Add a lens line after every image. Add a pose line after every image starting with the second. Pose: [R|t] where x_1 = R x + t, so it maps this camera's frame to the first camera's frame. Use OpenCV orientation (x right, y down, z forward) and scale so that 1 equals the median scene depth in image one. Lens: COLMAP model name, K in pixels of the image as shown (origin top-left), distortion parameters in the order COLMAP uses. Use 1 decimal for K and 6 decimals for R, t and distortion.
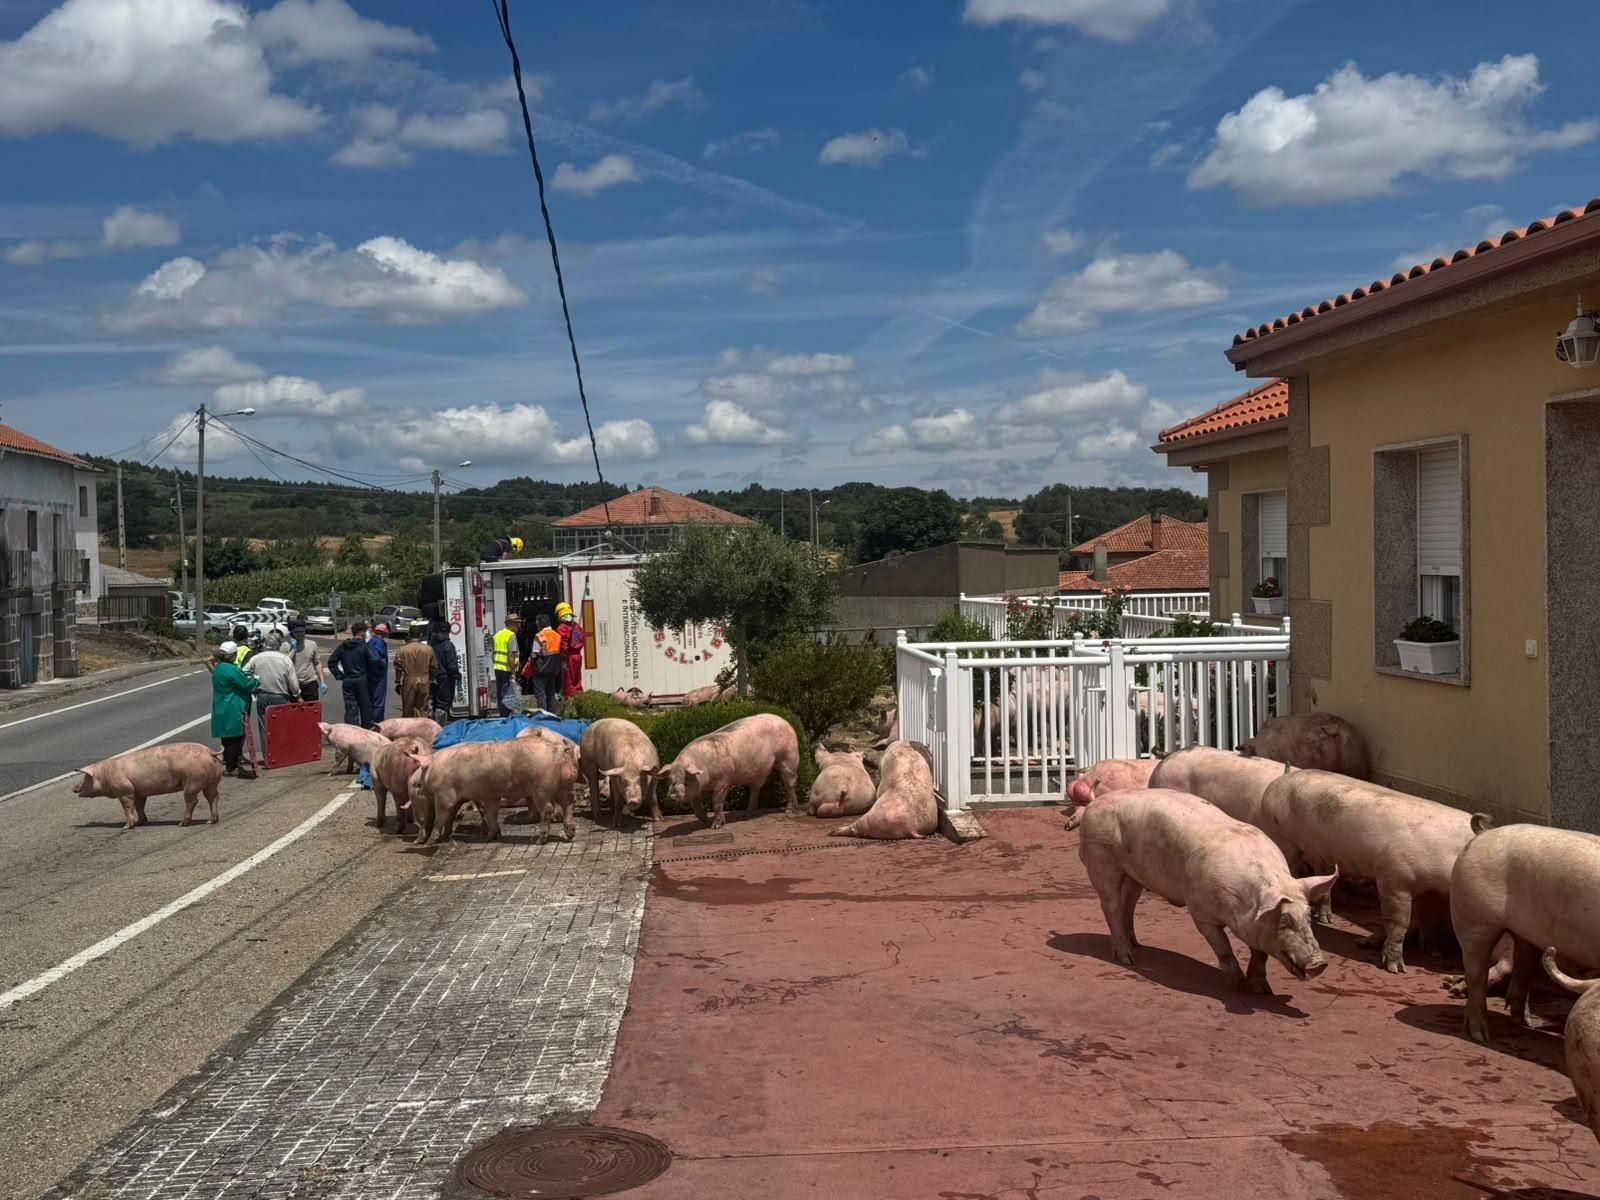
lens RADIAL K [[1575.5, 0, 800.0], [0, 1575.5, 600.0], [0, 0, 1]] dist [0.172374, -0.378089]
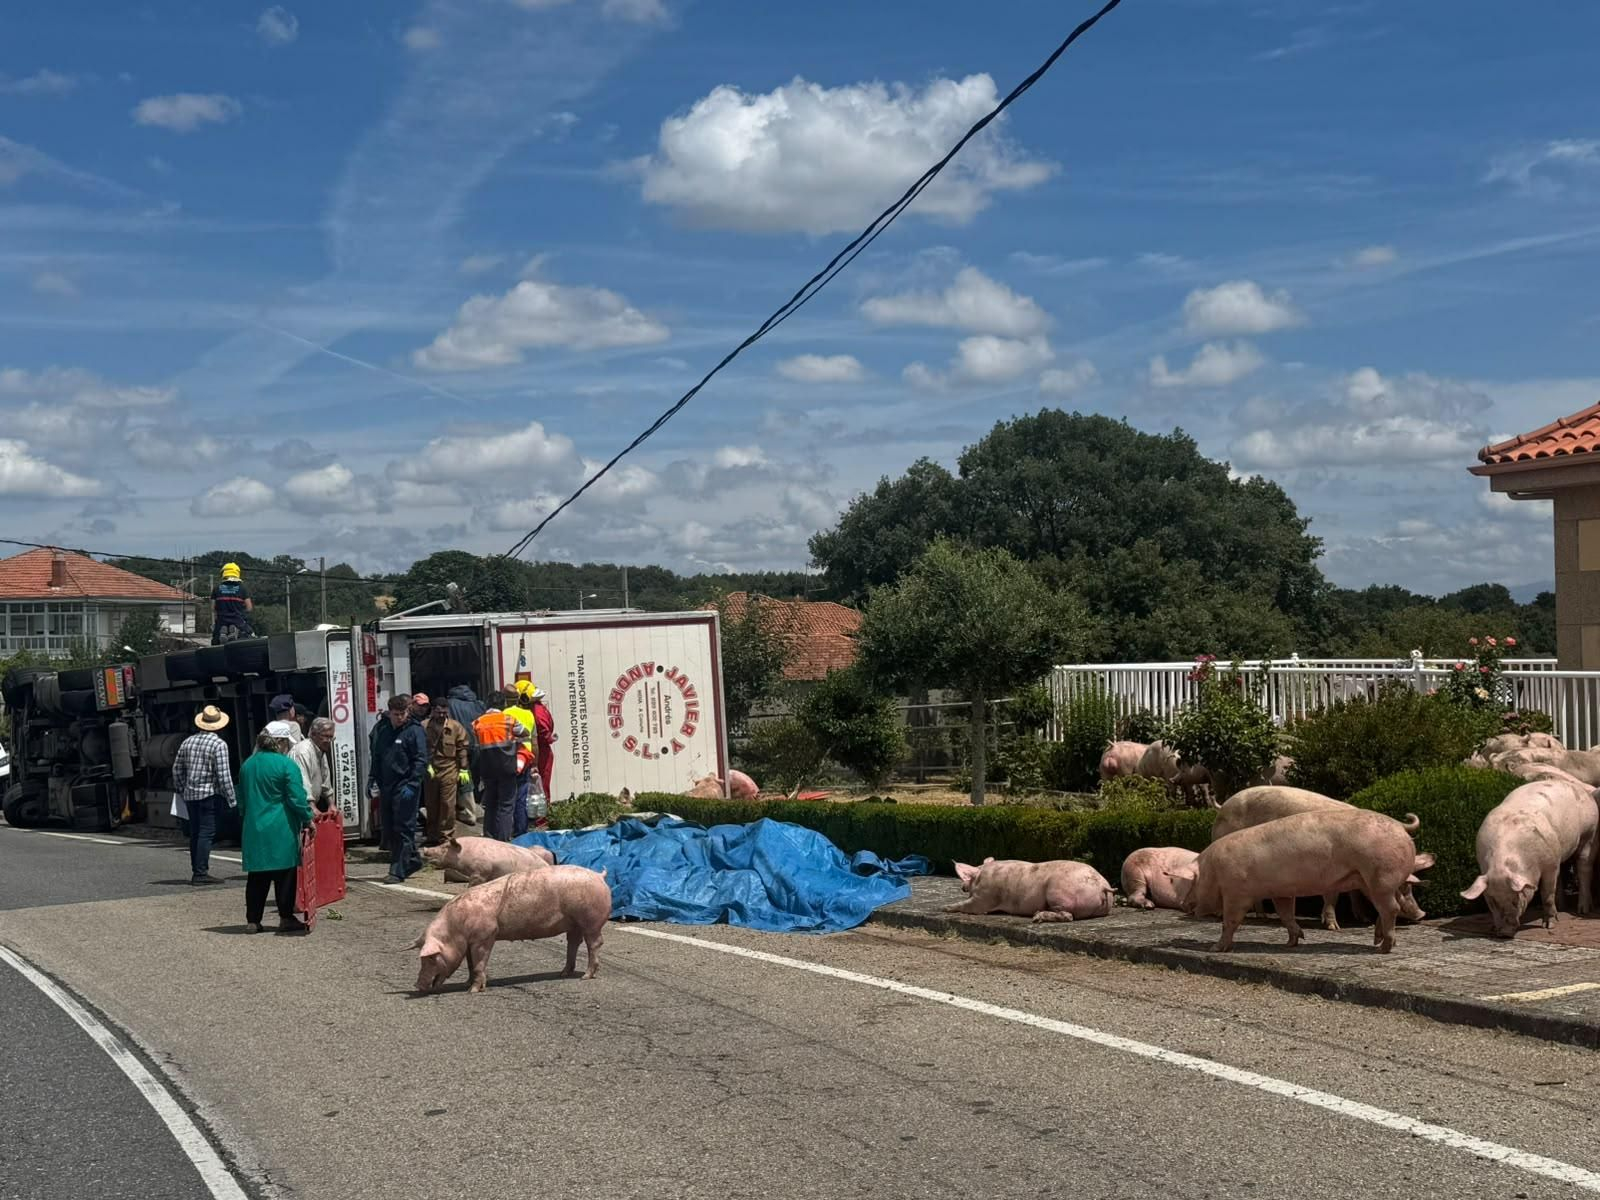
lens RADIAL K [[1999.5, 0, 813.6], [0, 1999.5, 599.1], [0, 0, 1]] dist [0.144444, -0.040575]
pose [[0.945674, 0.007731, 0.325025, -0.178800], [0.009749, 0.998593, -0.052120, 0.009133], [-0.324970, 0.052457, 0.944268, 0.051523]]
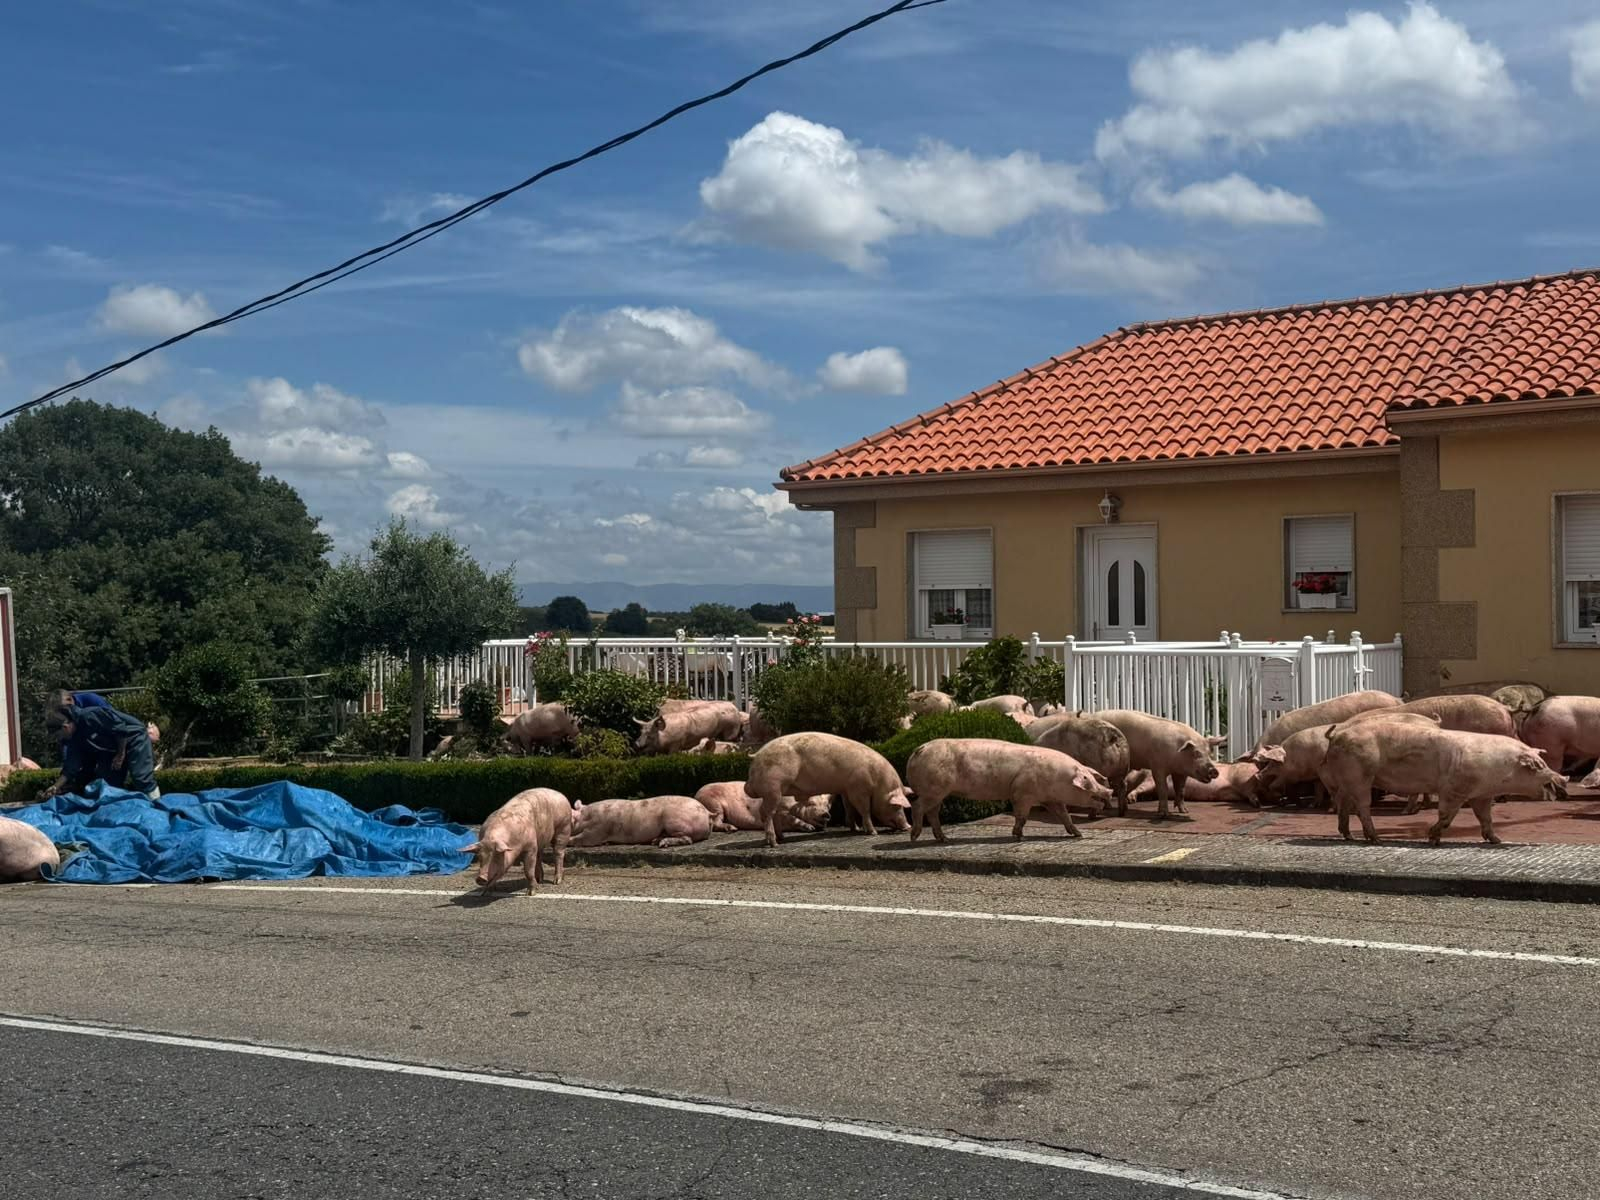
lens RADIAL K [[1828.2, 0, 820.5], [0, 1828.2, 581.0], [0, 0, 1]] dist [0.211789, -0.449610]
pose [[0.634299, 0.026655, 0.772628, -0.278200], [0.020088, 0.998500, -0.050939, 0.011674], [-0.772827, 0.047831, 0.632812, 0.092064]]
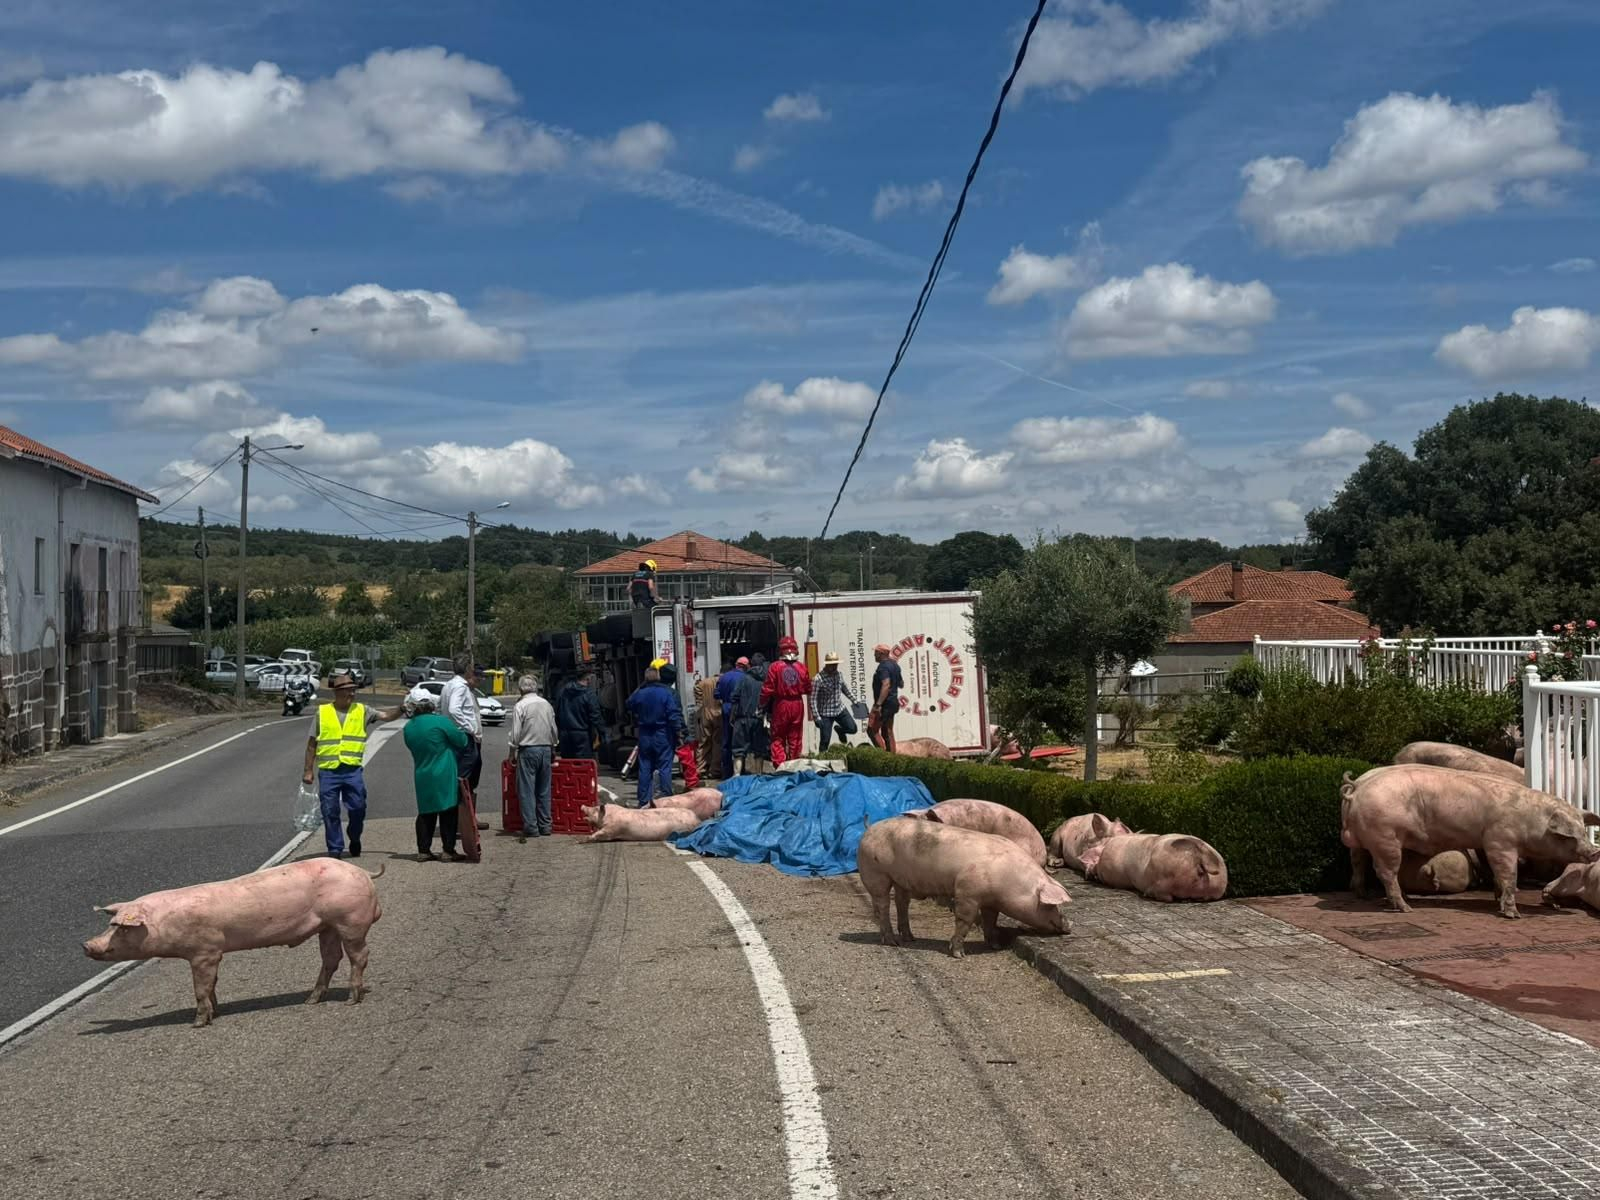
lens RADIAL K [[1662.3, 0, 807.1], [0, 1662.3, 600.6], [0, 0, 1]] dist [0.179418, -0.380575]
pose [[0.999948, 0.003445, 0.009565, -0.084712], [-0.003127, 0.999448, -0.033076, 0.004400], [-0.009674, 0.033045, 0.999407, 0.040402]]
